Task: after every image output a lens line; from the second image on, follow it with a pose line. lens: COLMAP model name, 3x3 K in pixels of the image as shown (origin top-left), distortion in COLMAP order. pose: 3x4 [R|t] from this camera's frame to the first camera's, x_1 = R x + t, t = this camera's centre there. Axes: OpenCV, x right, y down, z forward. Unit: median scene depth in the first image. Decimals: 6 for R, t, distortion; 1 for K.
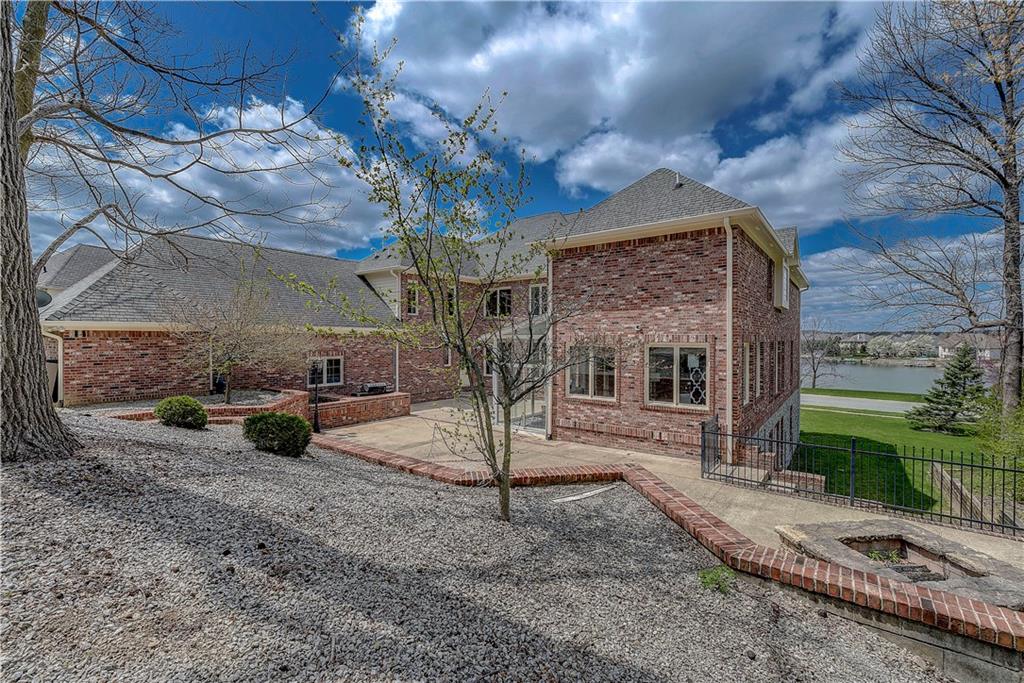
lens RADIAL K [[431.6, 0, 512.8], [0, 431.6, 347.4], [0, 0, 1]] dist [0.000757, 0.000146]
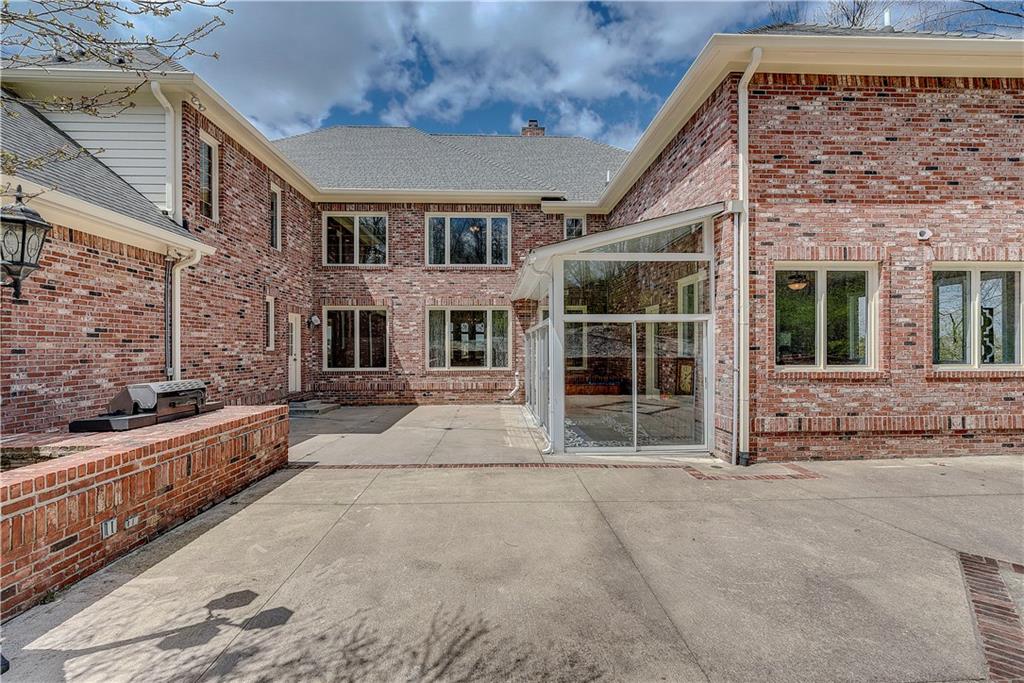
lens RADIAL K [[431.6, 0, 512.8], [0, 431.6, 347.4], [0, 0, 1]] dist [0.000757, 0.000146]
pose [[0.779417, -0.004494, 0.626490, -0.467774], [0.015360, 0.999811, -0.011938, 0.097372], [-0.626318, 0.018927, 0.779338, 0.885348]]
